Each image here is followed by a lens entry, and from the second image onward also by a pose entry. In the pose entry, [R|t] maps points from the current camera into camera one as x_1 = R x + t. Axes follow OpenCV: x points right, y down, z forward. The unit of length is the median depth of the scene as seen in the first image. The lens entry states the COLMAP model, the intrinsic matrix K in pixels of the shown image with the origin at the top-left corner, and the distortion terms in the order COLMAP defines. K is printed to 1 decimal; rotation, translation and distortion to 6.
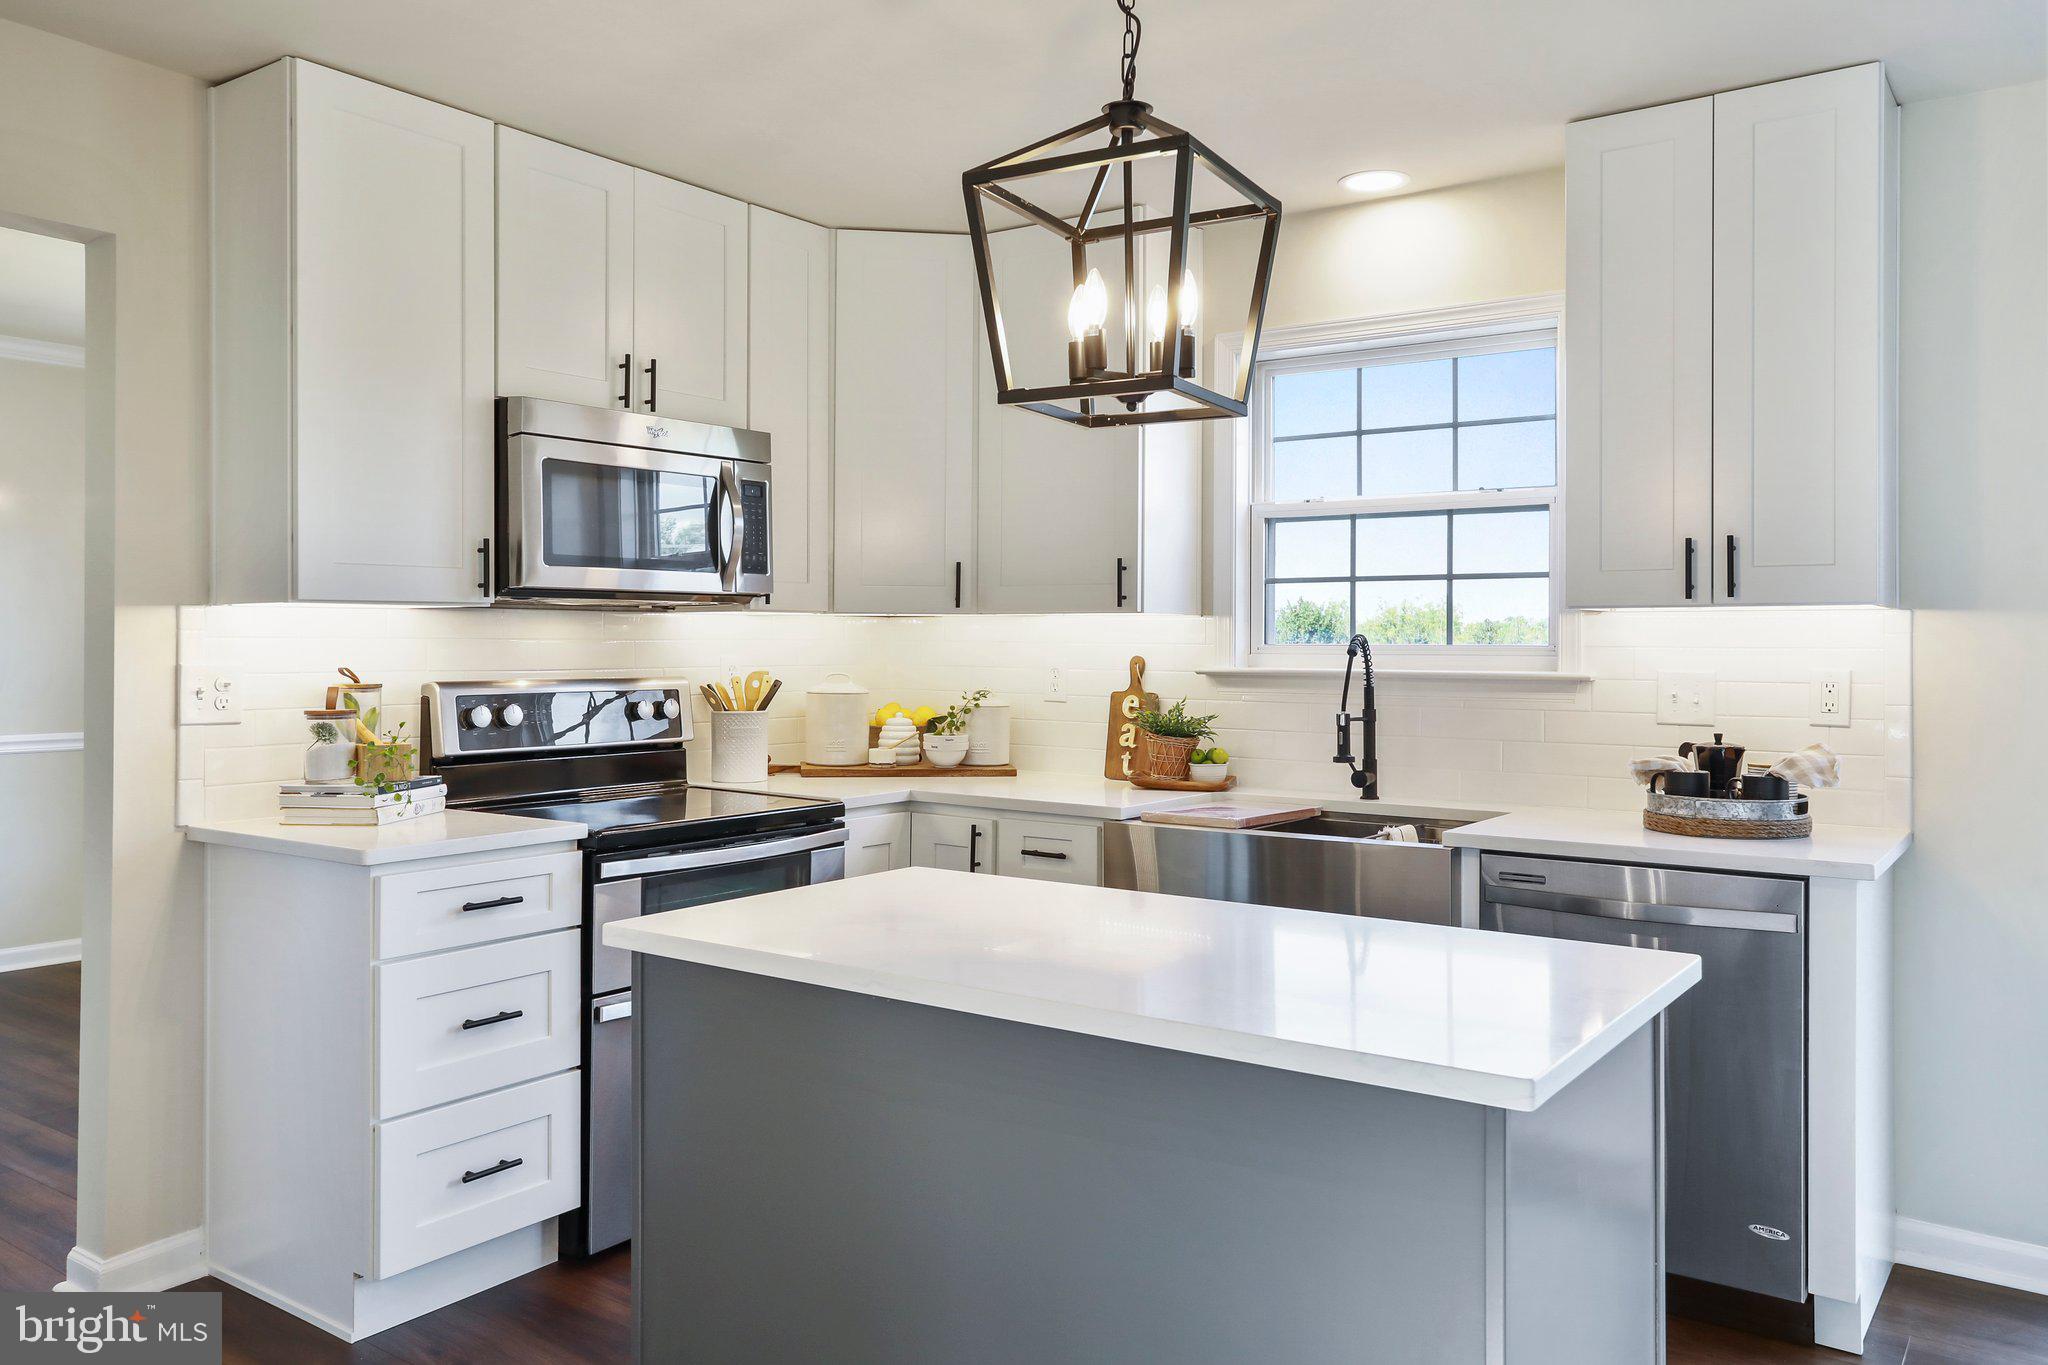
lens RADIAL K [[1558.1, 0, 1024.8], [0, 1558.1, 672.7], [0, 0, 1]] dist [0.002439, -0.000466]
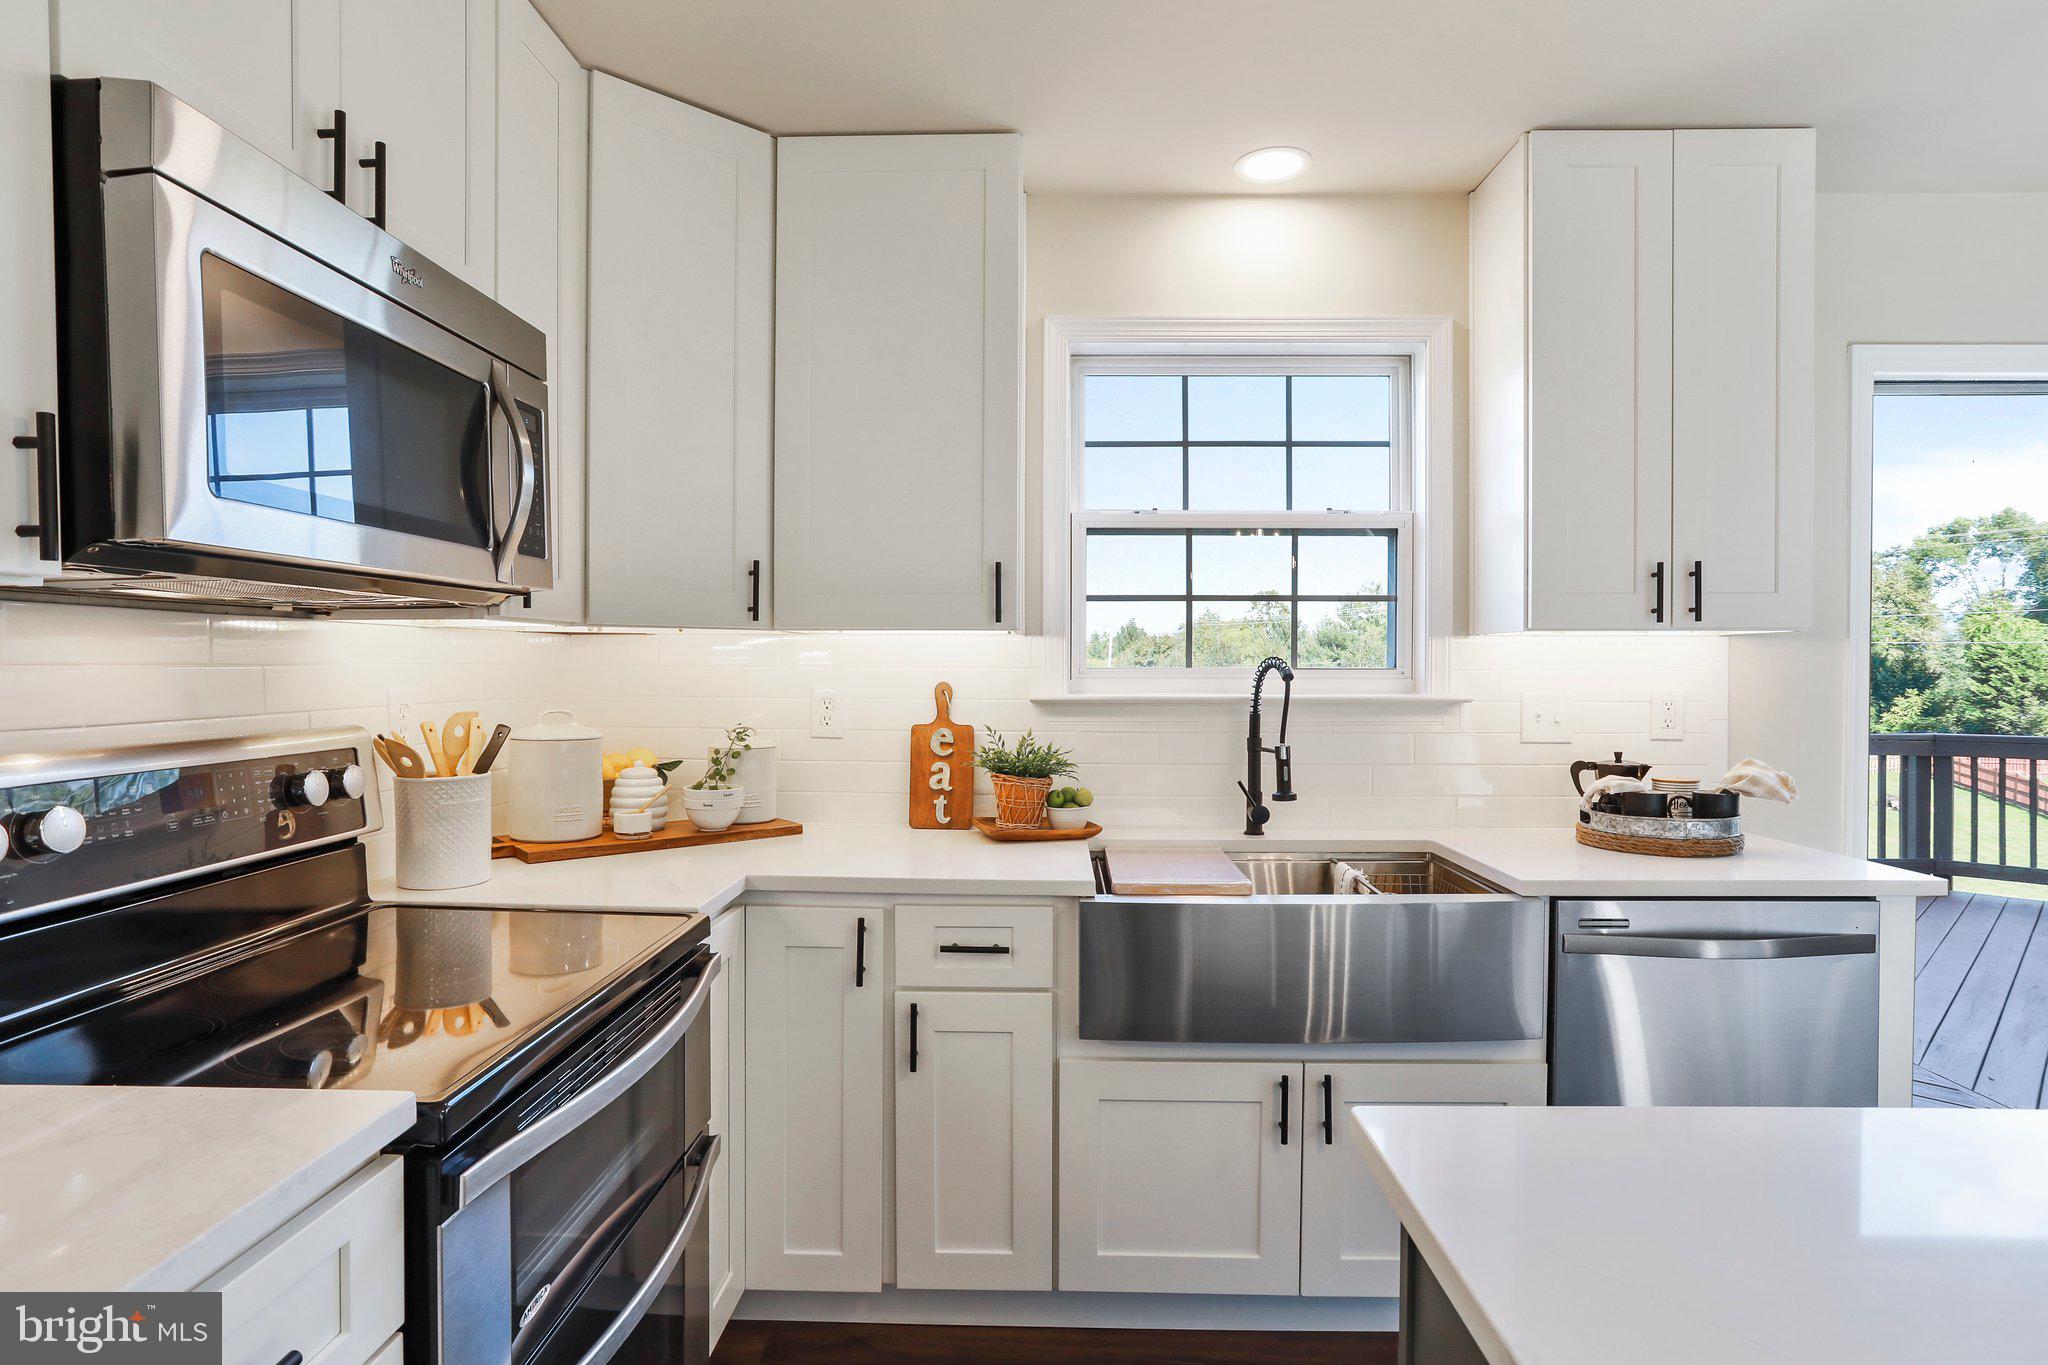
lens RADIAL K [[1085.2, 0, 1024.0], [0, 1085.2, 682.5], [0, 0, 1]] dist [-0.004294, 0.002457]
pose [[0.834788, -0.010876, 0.550464, -0.230780], [0.013519, 0.999908, -0.000745, -0.010058], [-0.550406, 0.008064, 0.834858, 0.501475]]
